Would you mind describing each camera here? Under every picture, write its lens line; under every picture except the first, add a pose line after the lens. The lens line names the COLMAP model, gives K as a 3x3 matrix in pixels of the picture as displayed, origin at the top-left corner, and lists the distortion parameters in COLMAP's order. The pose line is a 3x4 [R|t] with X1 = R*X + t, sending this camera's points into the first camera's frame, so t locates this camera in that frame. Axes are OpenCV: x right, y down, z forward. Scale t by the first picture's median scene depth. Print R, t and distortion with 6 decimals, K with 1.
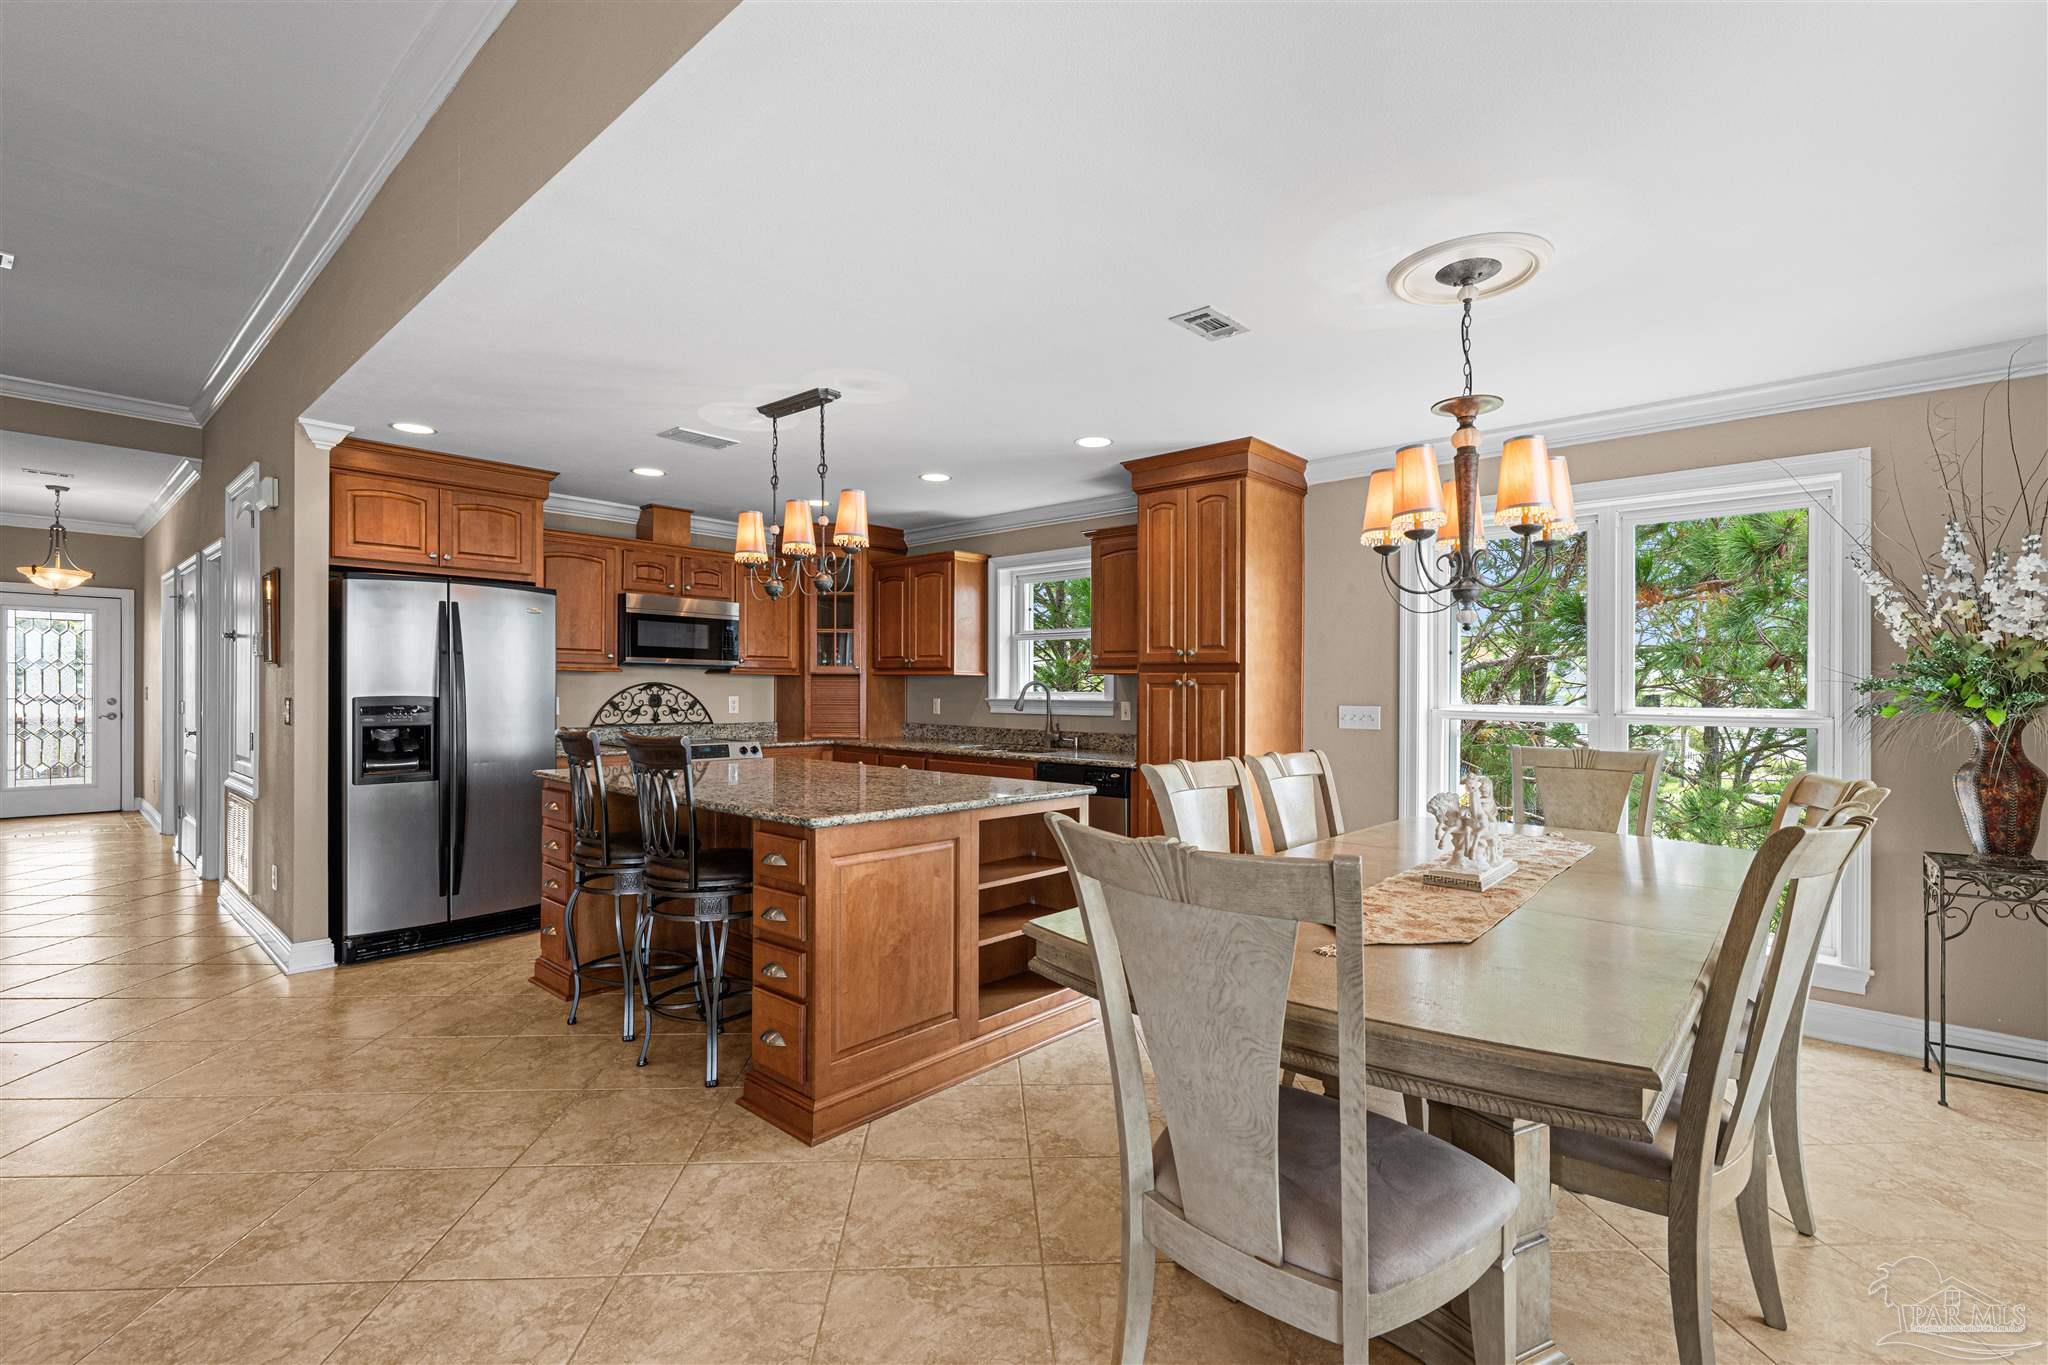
lens RADIAL K [[909.3, 0, 1024.4], [0, 909.3, 687.2], [0, 0, 1]] dist [-0.001571, -0.000144]
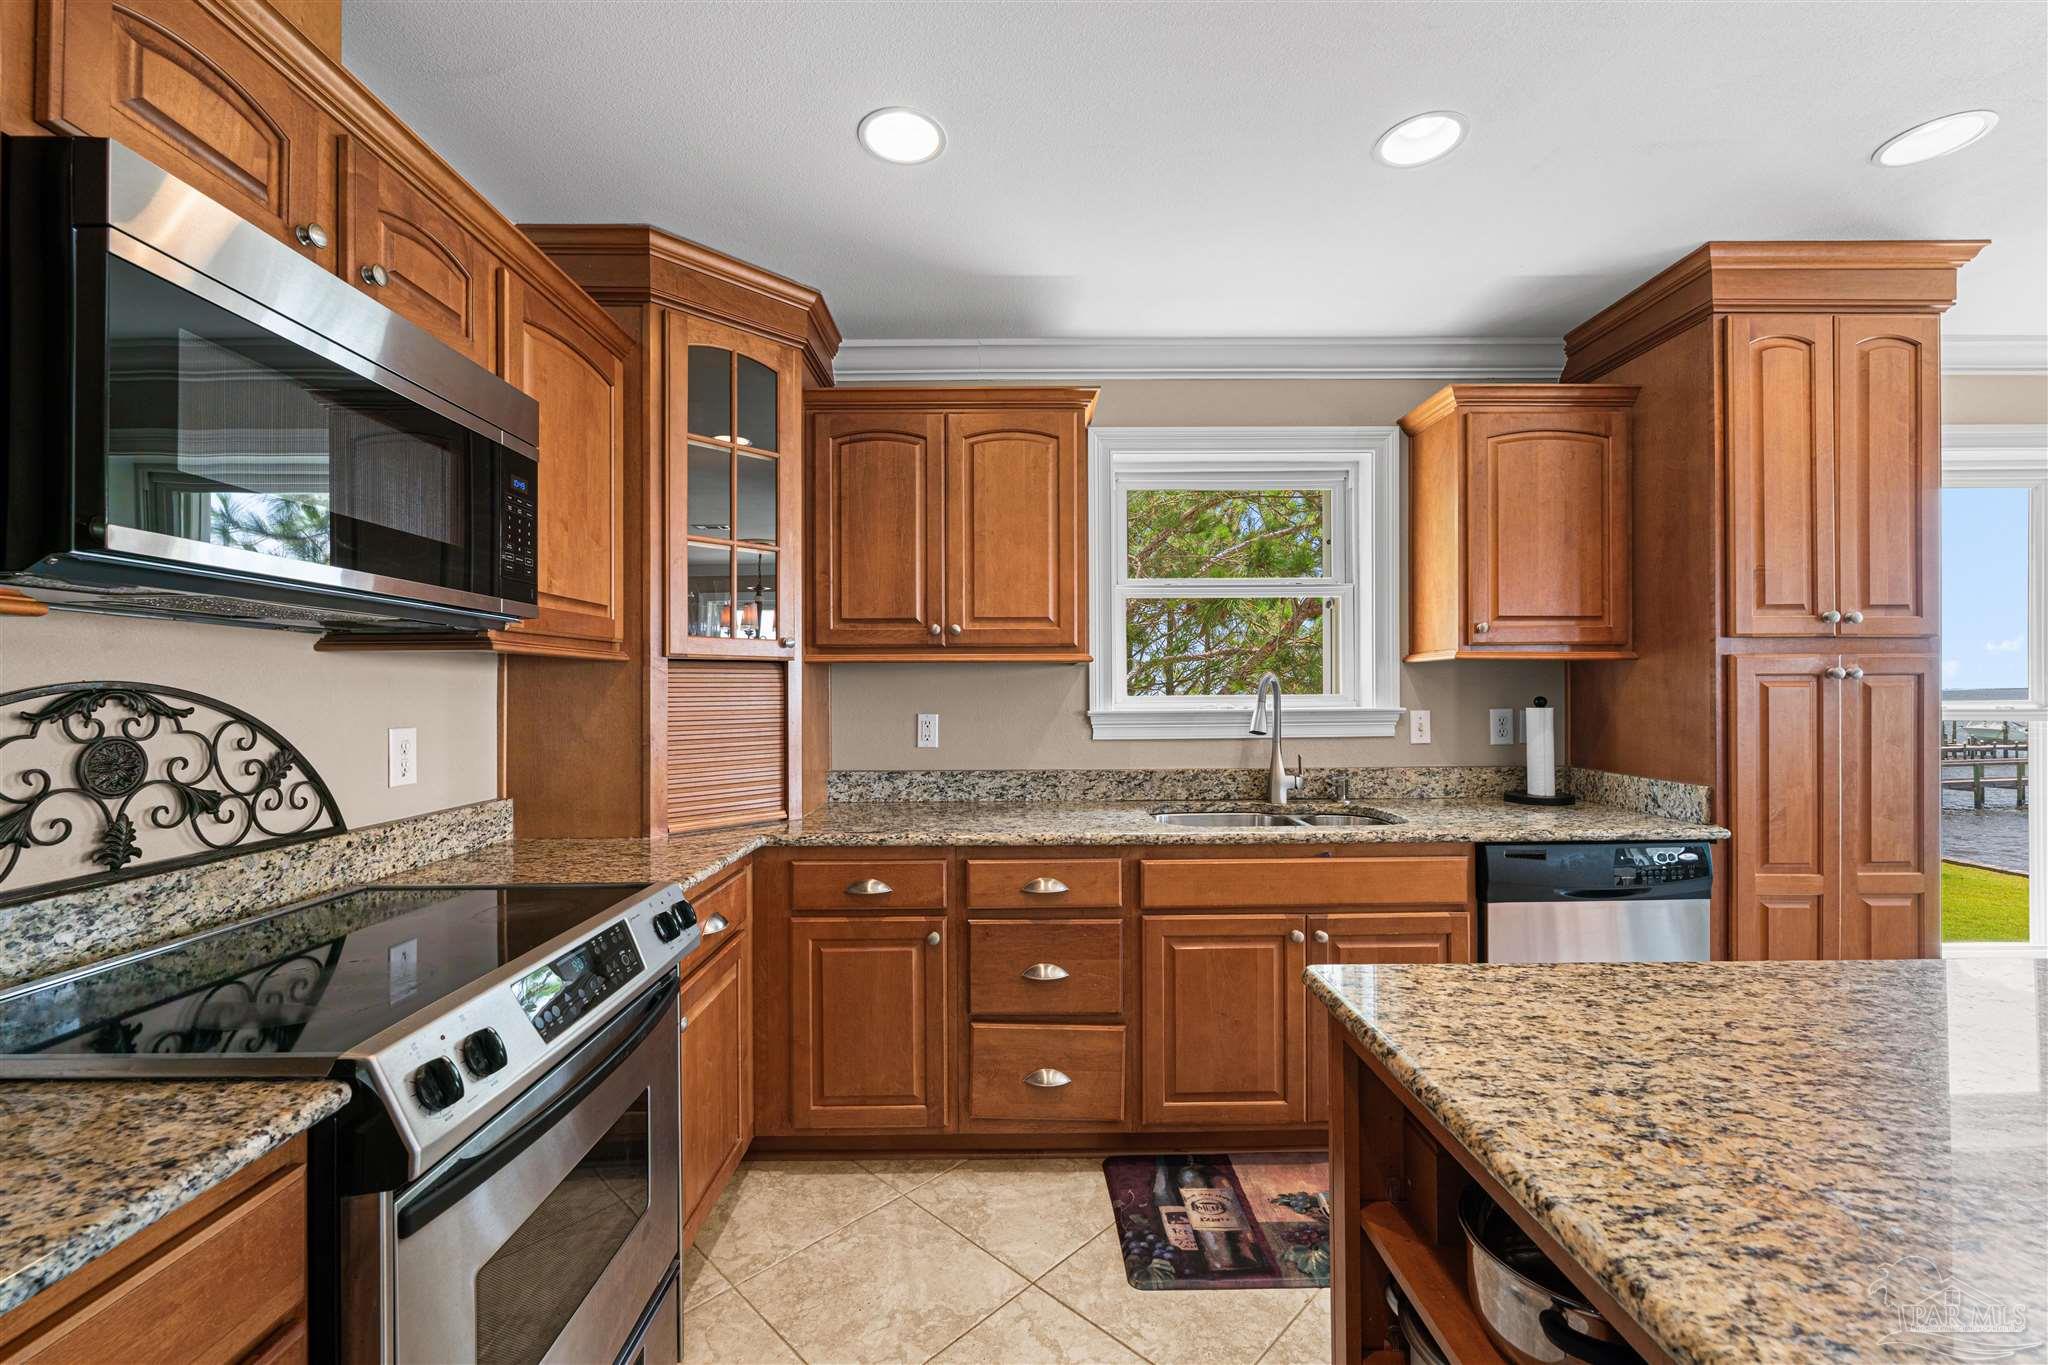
lens RADIAL K [[837.5, 0, 1024.0], [0, 837.5, 682.5], [0, 0, 1]] dist [0.001008, 0.000179]
pose [[0.735535, -0.006135, 0.677459, -0.504311], [0.011828, 0.999923, -0.003786, -0.002662], [-0.677383, 0.010798, 0.735551, 0.931253]]
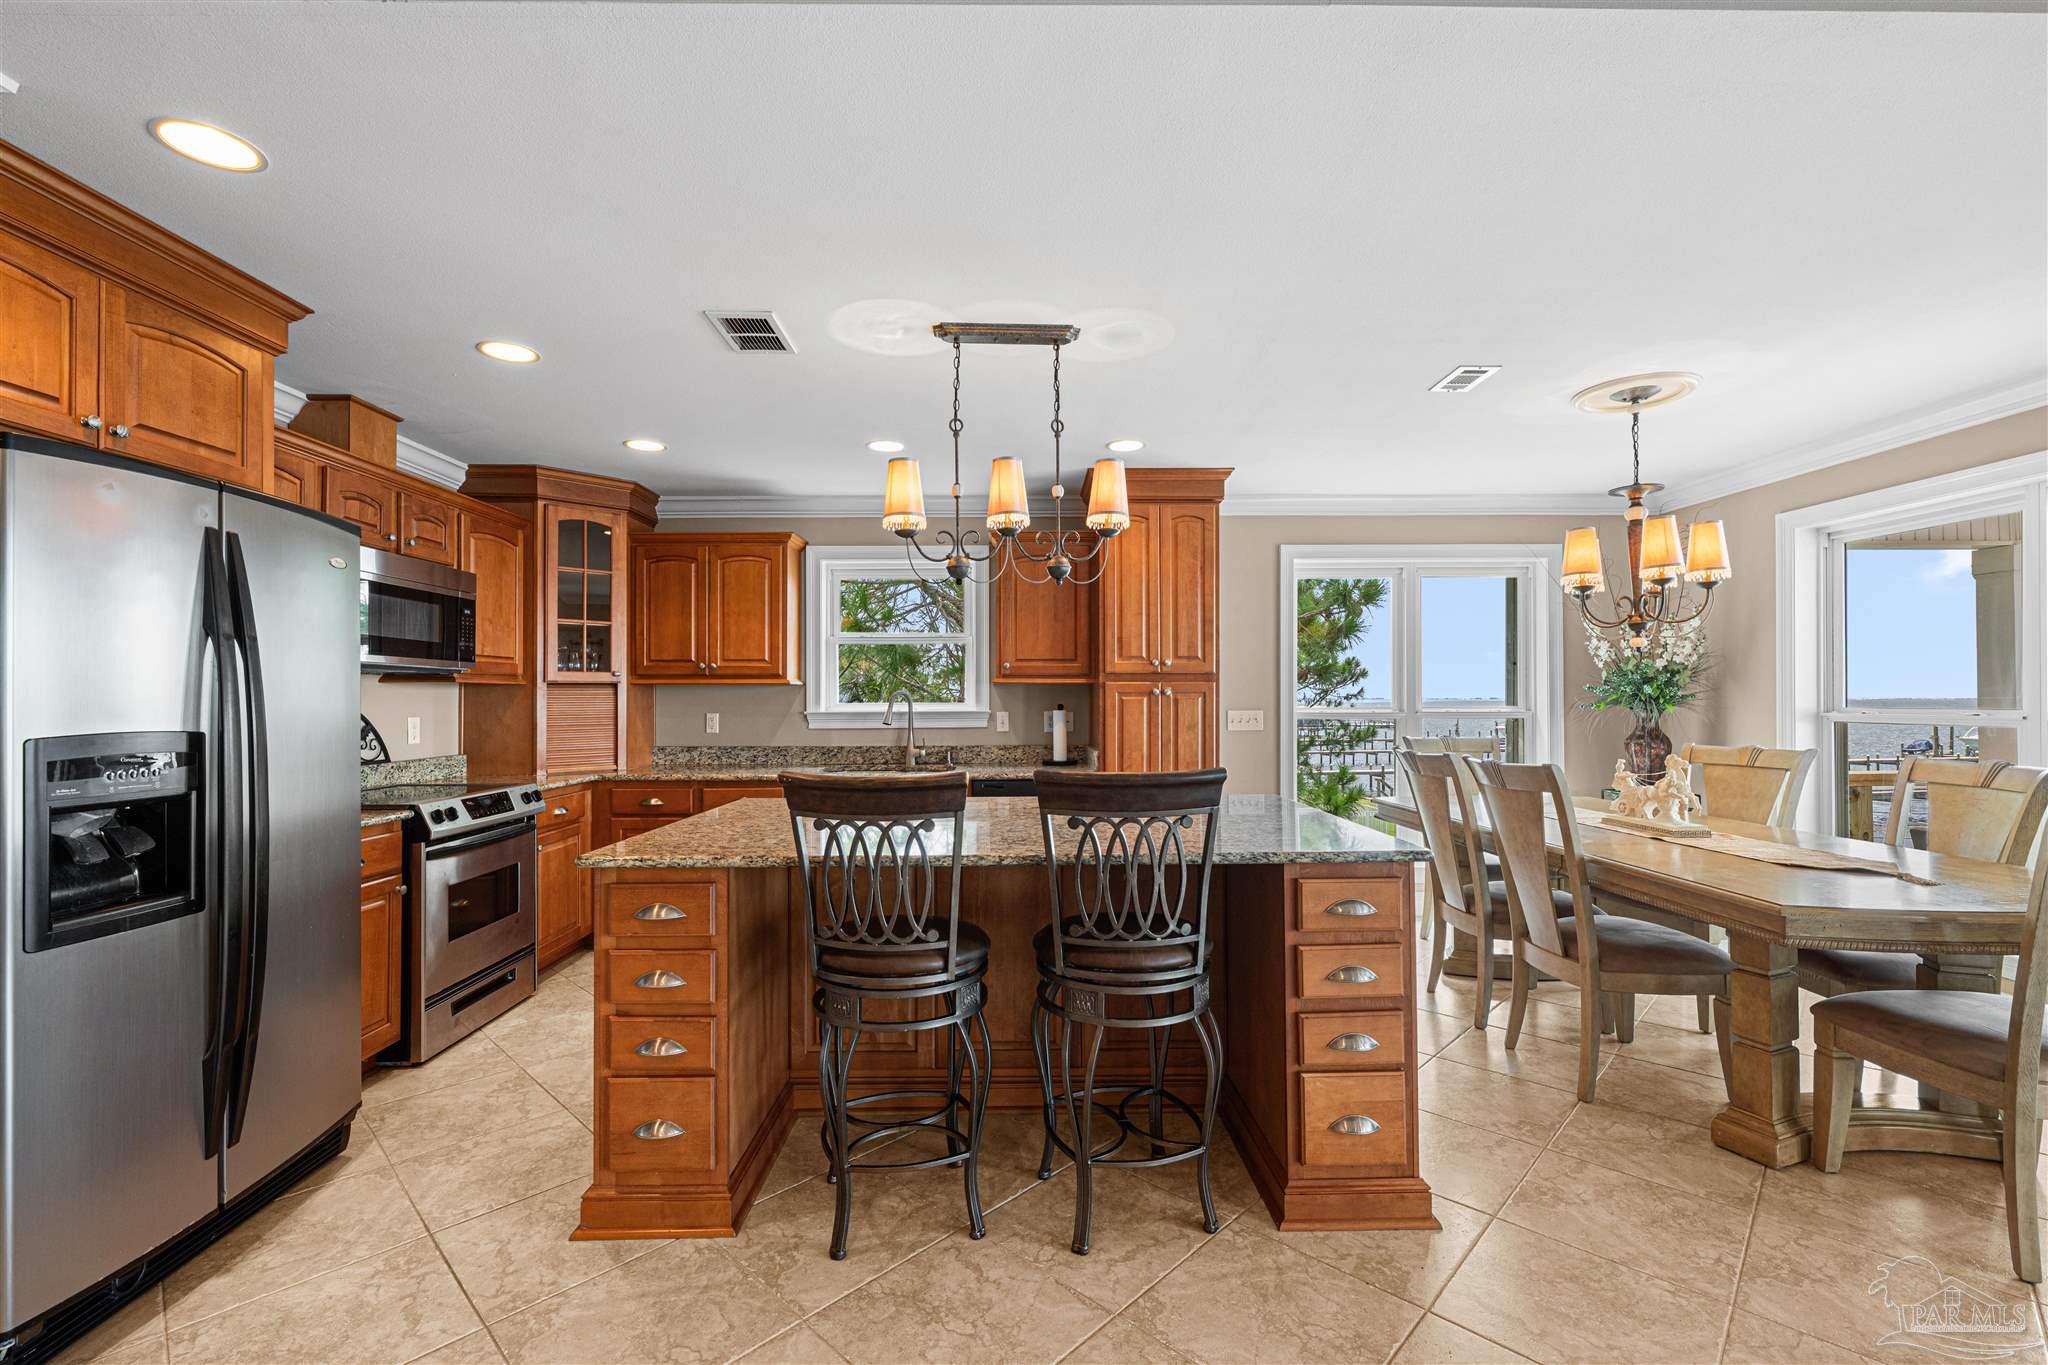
lens RADIAL K [[876.8, 0, 1022.2], [0, 876.8, 688.8], [0, 0, 1]] dist [-0.001526, -0.000193]
pose [[0.733219, -0.003677, 0.679983, -0.602155], [0.009253, 0.999947, -0.004570, -0.004849], [-0.679930, 0.009643, 0.733214, 0.360404]]
